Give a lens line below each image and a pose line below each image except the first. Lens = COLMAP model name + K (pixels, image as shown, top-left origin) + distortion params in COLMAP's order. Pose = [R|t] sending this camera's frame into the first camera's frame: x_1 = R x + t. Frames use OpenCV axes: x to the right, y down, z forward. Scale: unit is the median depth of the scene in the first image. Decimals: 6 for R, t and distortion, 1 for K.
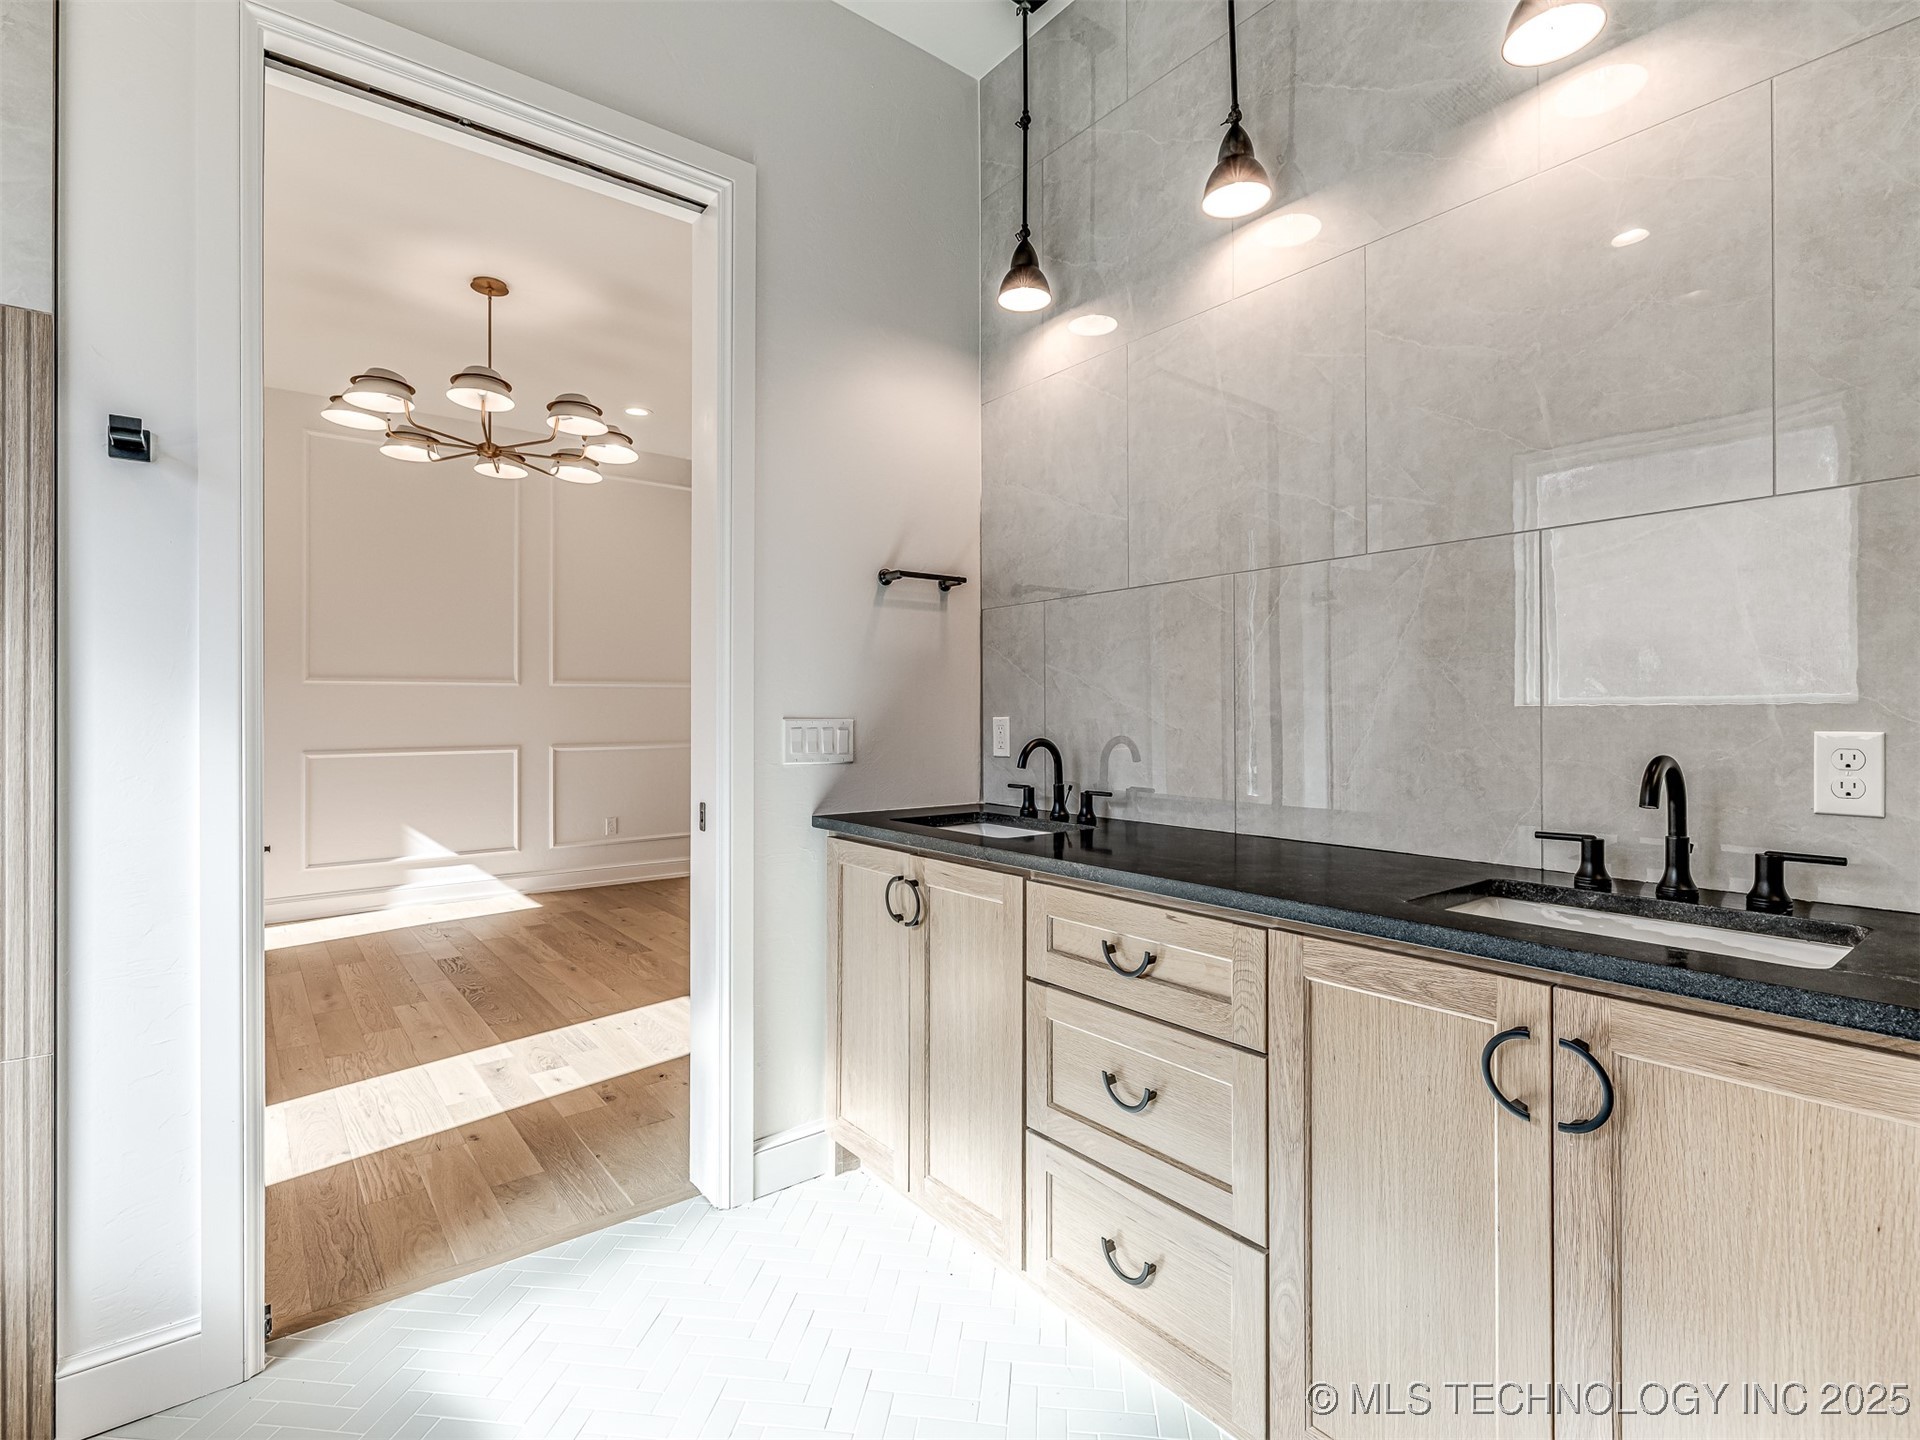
lens RADIAL K [[916.8, 0, 927.6], [0, 916.8, 706.6], [0, 0, 1]] dist [-0.001616, -0.000043]
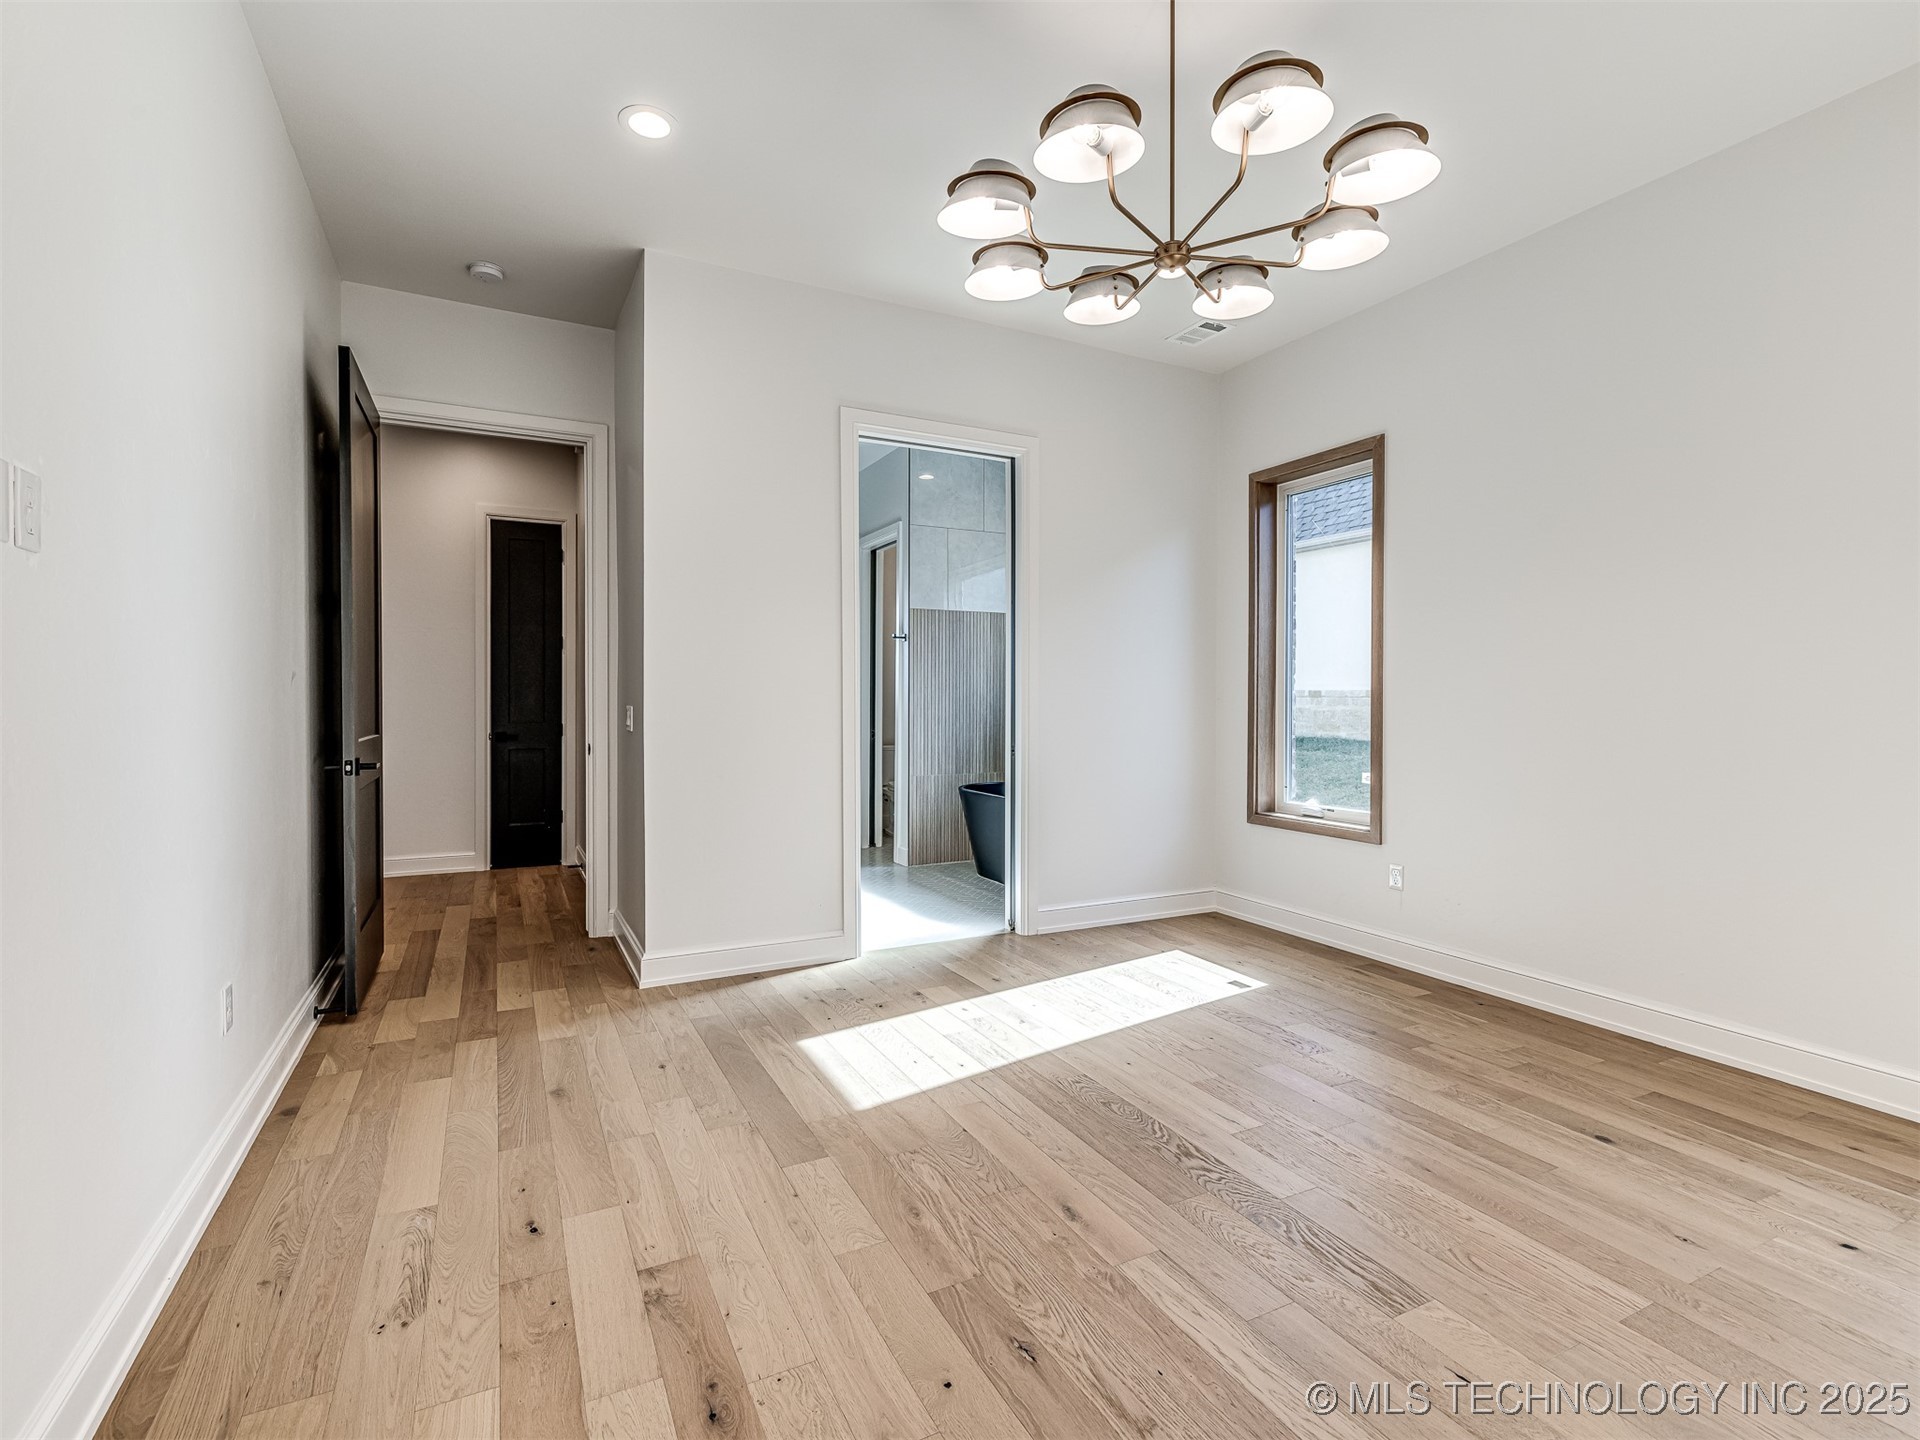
lens RADIAL K [[922.0, 0, 953.0], [0, 922.0, 682.9], [0, 0, 1]] dist [-0.001718, 0.000698]
pose [[-0.984488, 0.006212, 0.175341, -0.829281], [0.002574, 0.999777, -0.020972, 0.004475], [-0.175432, -0.020196, -0.984284, 3.039353]]
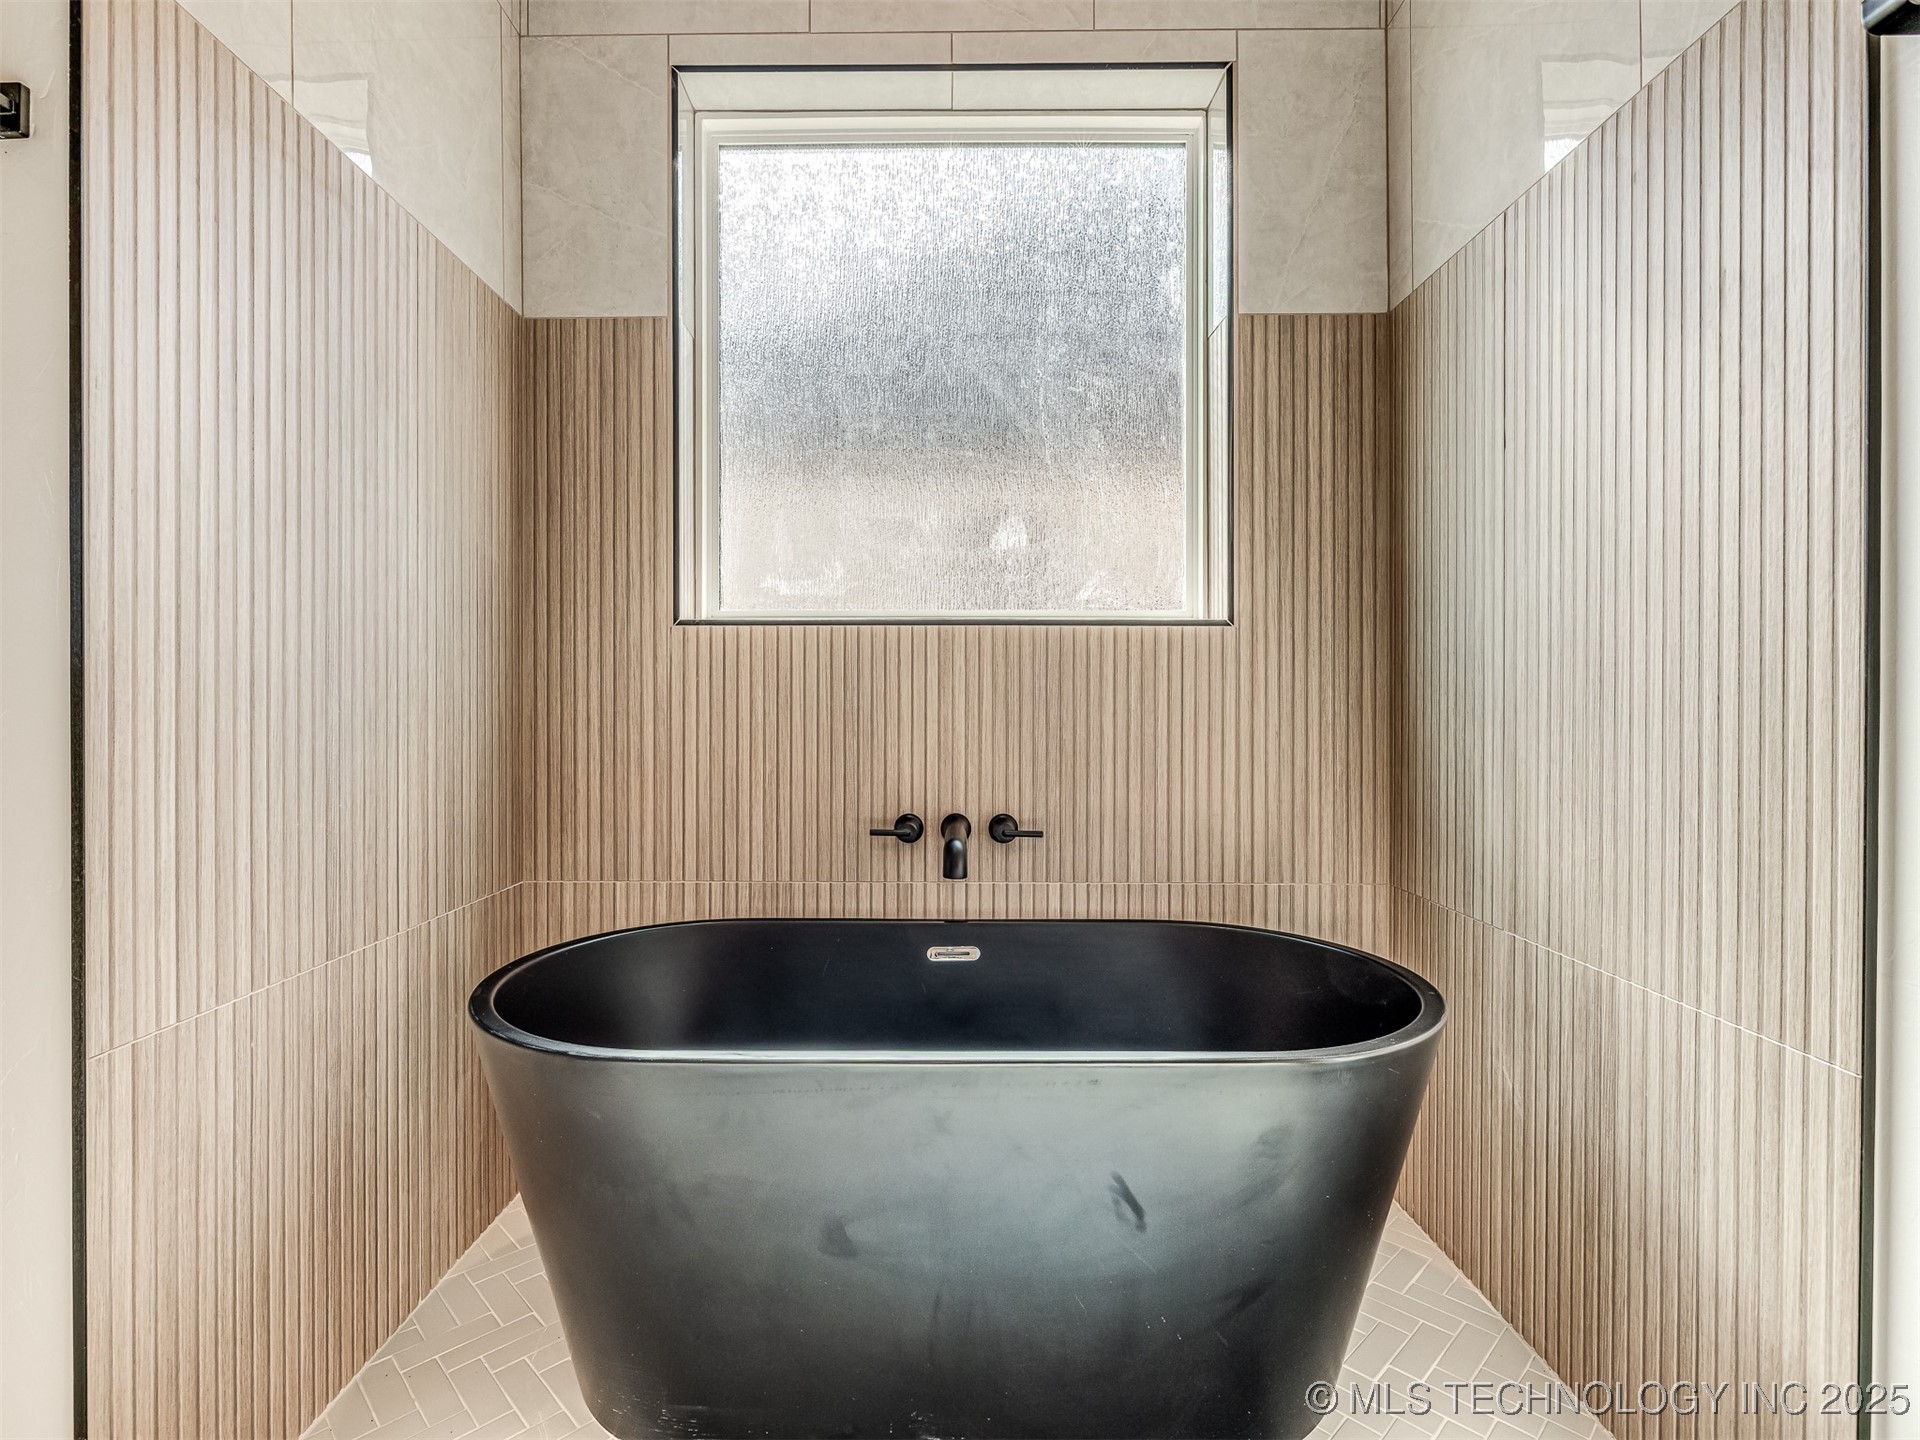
lens RADIAL K [[916.8, 0, 927.6], [0, 916.8, 706.6], [0, 0, 1]] dist [-0.001616, -0.000043]
pose [[-0.614854, 0.005883, -0.788619, -0.049750], [0.011357, 0.999935, -0.001395, 0.083899], [0.788559, -0.009814, -0.614881, 0.633727]]
